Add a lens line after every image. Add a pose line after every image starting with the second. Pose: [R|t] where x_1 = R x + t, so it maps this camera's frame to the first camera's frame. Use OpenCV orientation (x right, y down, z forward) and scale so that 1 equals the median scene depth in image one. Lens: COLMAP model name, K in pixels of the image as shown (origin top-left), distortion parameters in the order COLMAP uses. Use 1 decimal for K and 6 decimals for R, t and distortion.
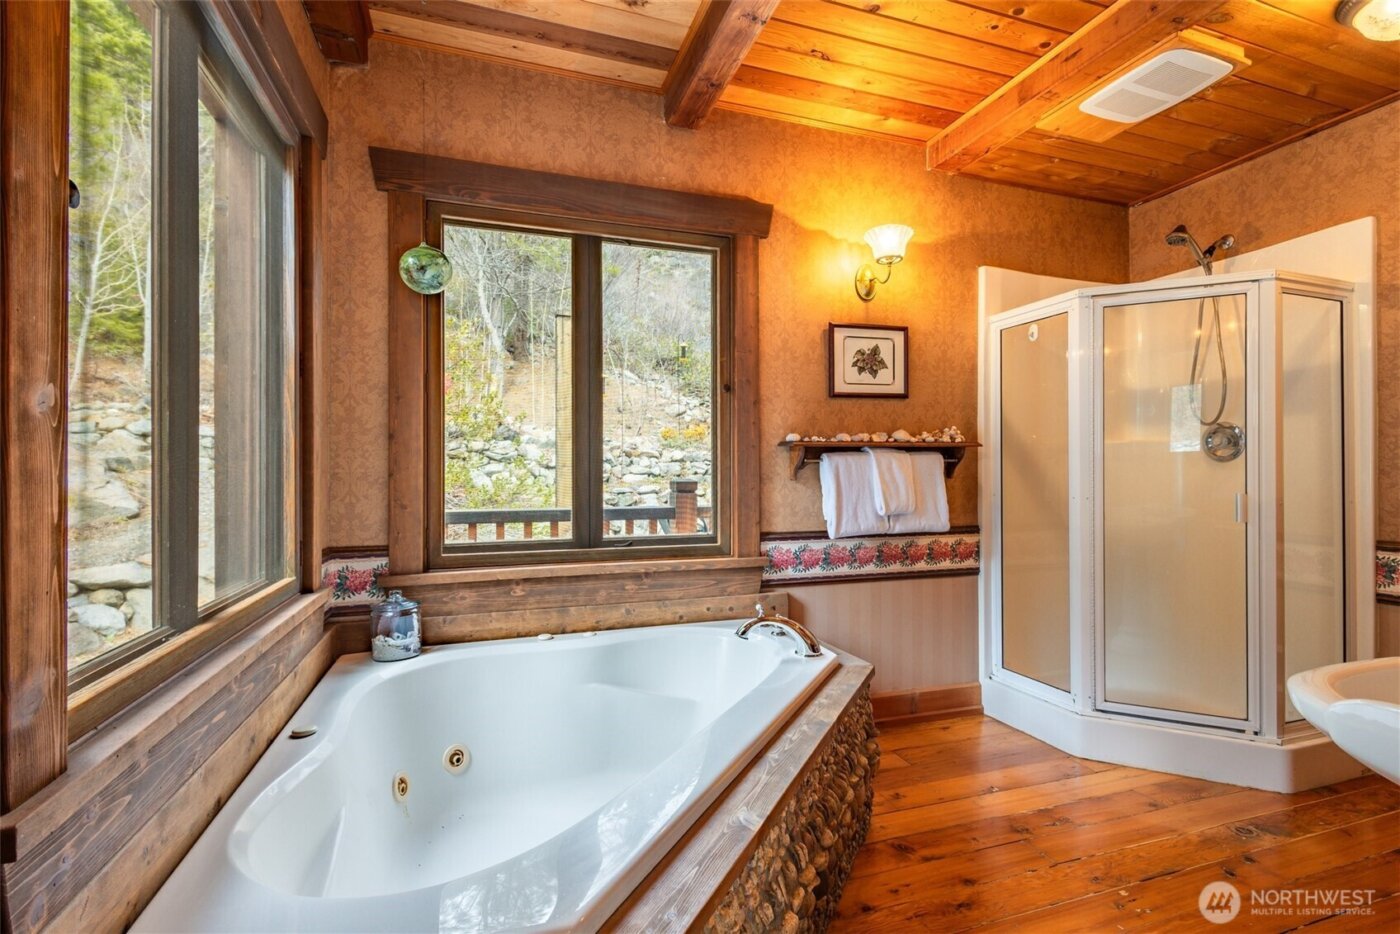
lens RADIAL K [[641.5, 0, 705.0], [0, 641.5, 470.9], [0, 0, 1]] dist [0.000292, -0.001539]
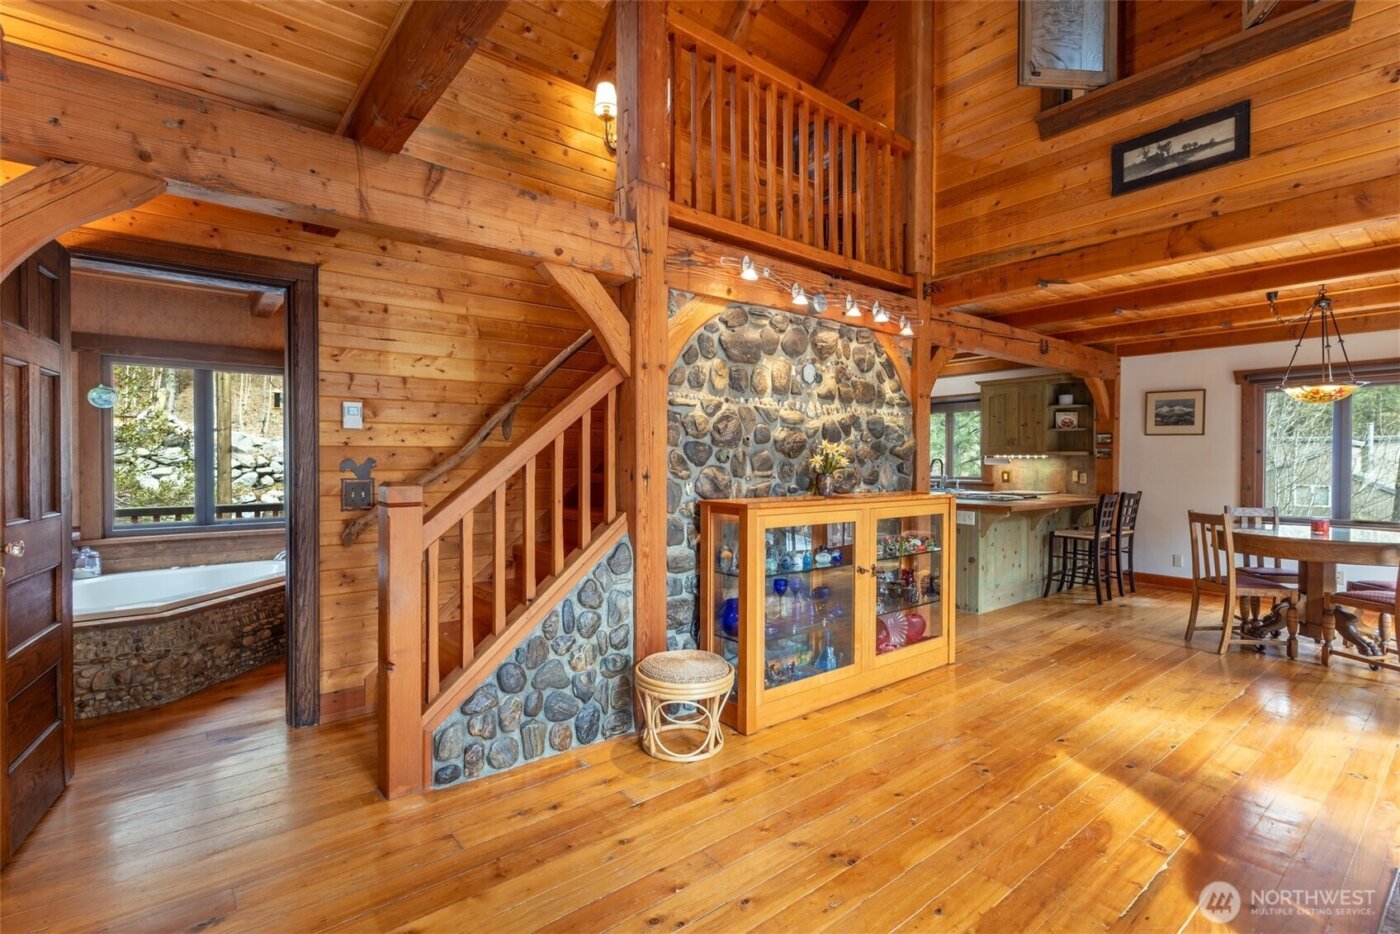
lens RADIAL K [[641.5, 0, 707.0], [0, 641.5, 468.9], [0, 0, 1]] dist [0.000292, -0.001539]
pose [[0.932426, -0.002879, 0.361351, 0.576885], [-0.002630, 0.999888, 0.014754, -0.093320], [-0.361353, -0.014707, 0.932313, -1.481183]]
